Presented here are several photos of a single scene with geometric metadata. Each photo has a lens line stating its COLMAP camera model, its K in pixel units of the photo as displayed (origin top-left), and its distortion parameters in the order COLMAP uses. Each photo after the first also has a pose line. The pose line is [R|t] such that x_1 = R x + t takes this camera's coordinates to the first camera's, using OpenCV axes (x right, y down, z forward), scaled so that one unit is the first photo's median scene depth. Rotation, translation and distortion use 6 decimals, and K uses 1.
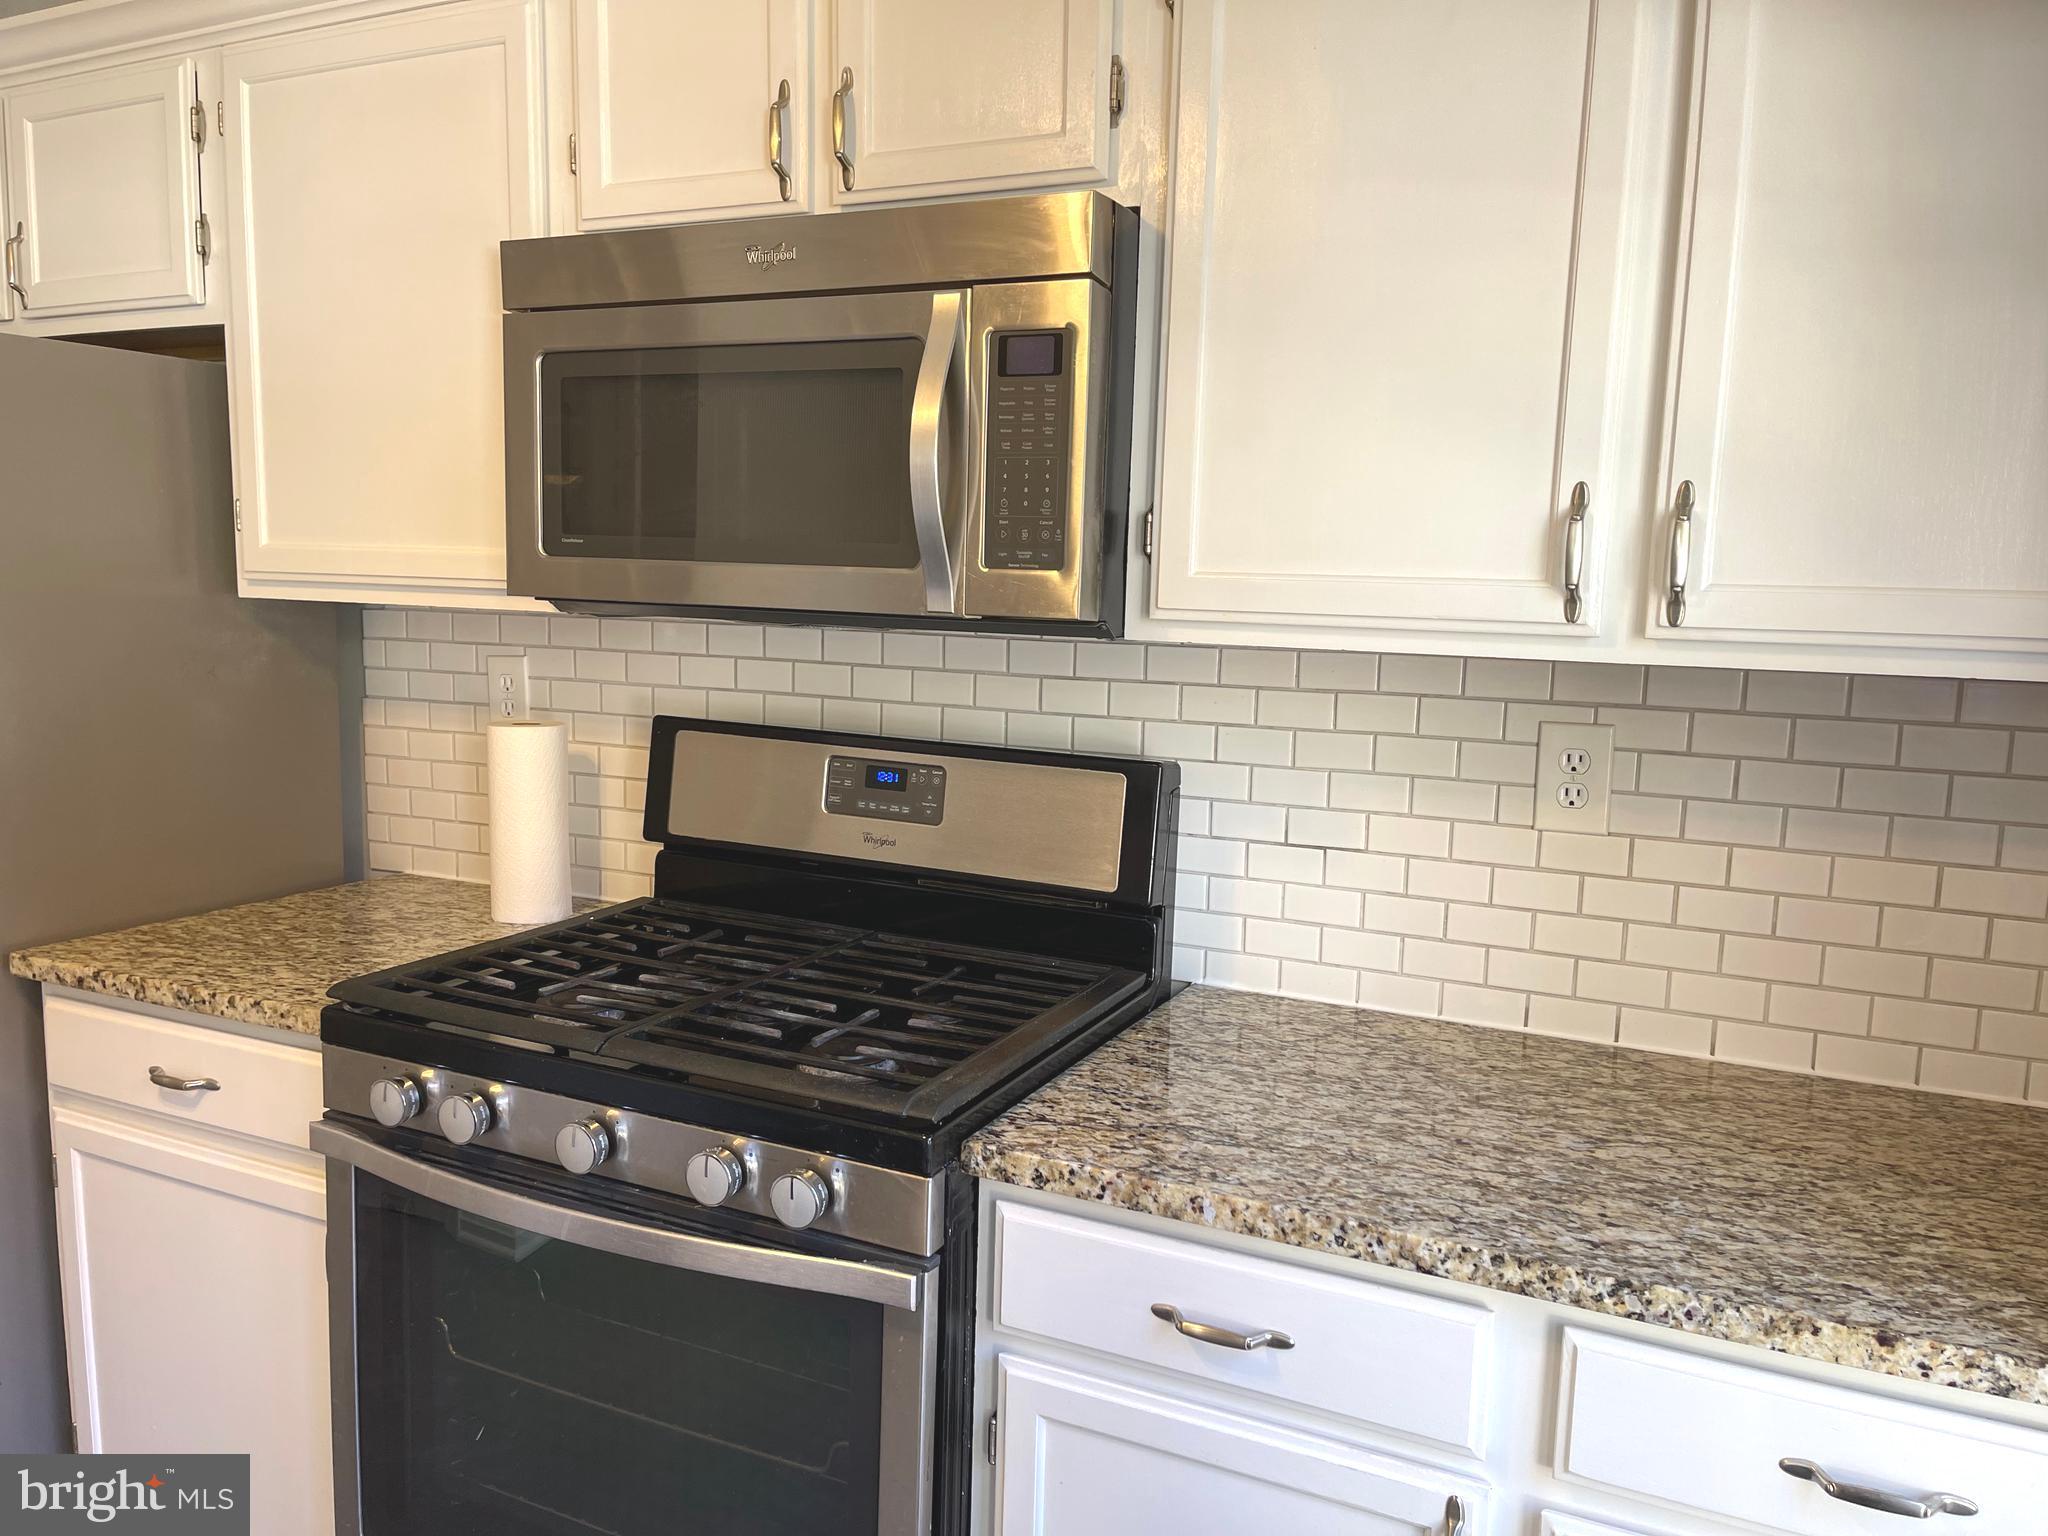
lens RADIAL K [[1544.2, 0, 1018.1], [0, 1544.2, 778.3], [0, 0, 1]] dist [0.064767, -0.072151]
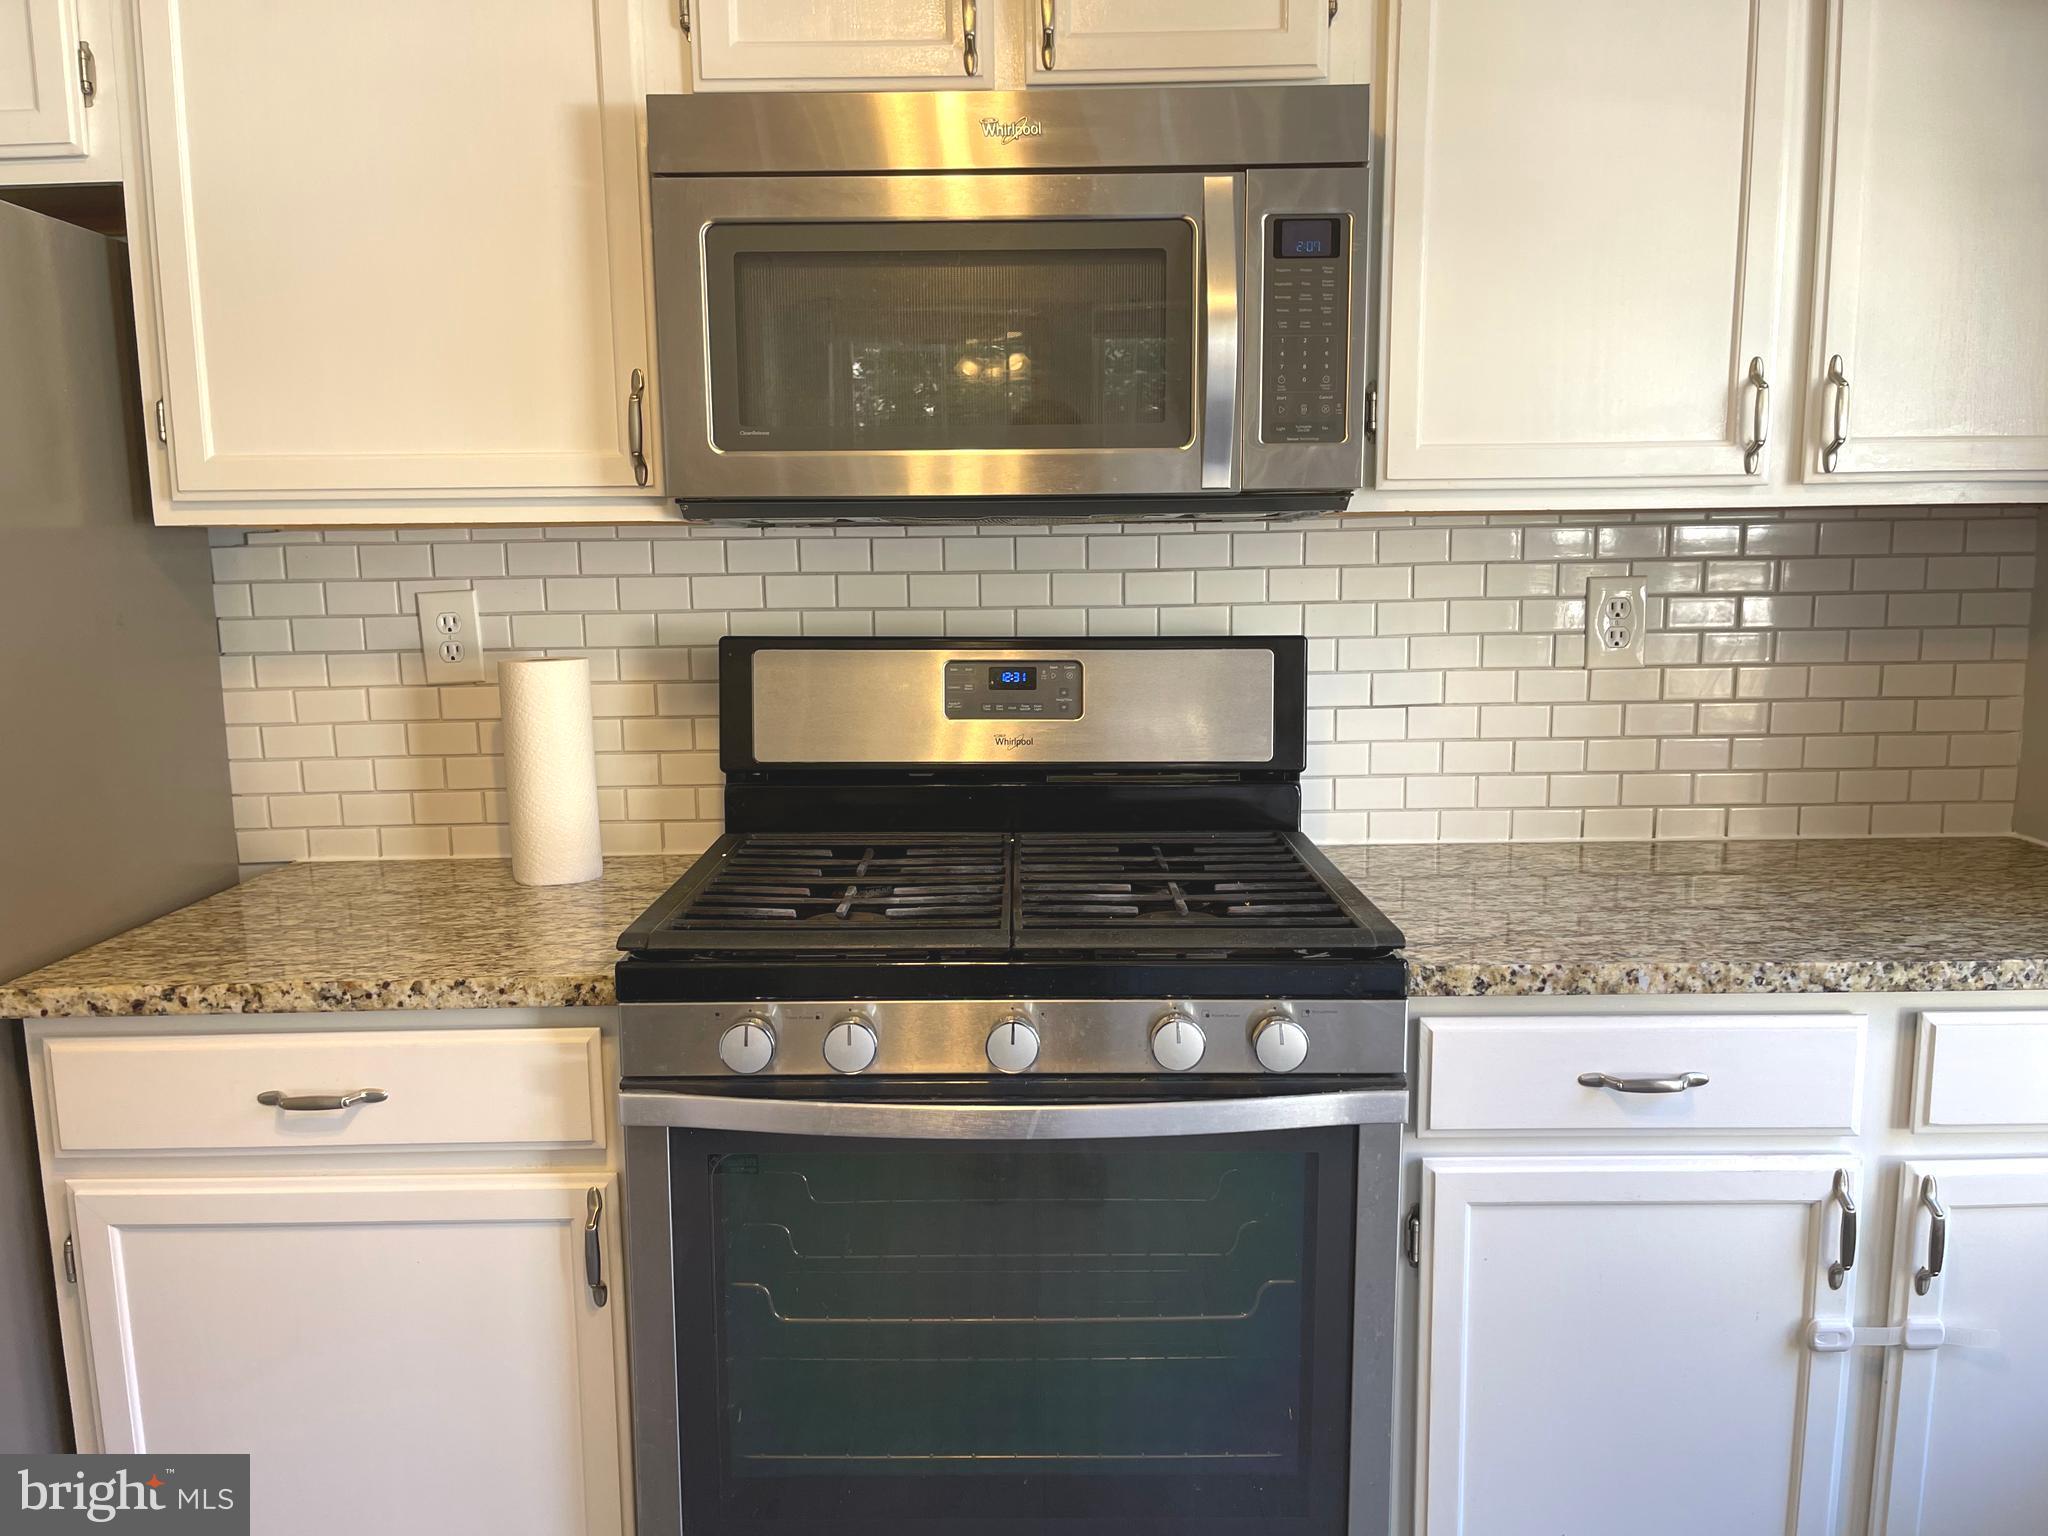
lens RADIAL K [[1544.2, 0, 1018.1], [0, 1544.2, 778.3], [0, 0, 1]] dist [0.064767, -0.072151]
pose [[0.900414, -0.100581, 0.423247, -0.650337], [0.094327, 0.994899, 0.035757, 0.036954], [-0.424684, 0.007728, 0.905308, 0.124308]]
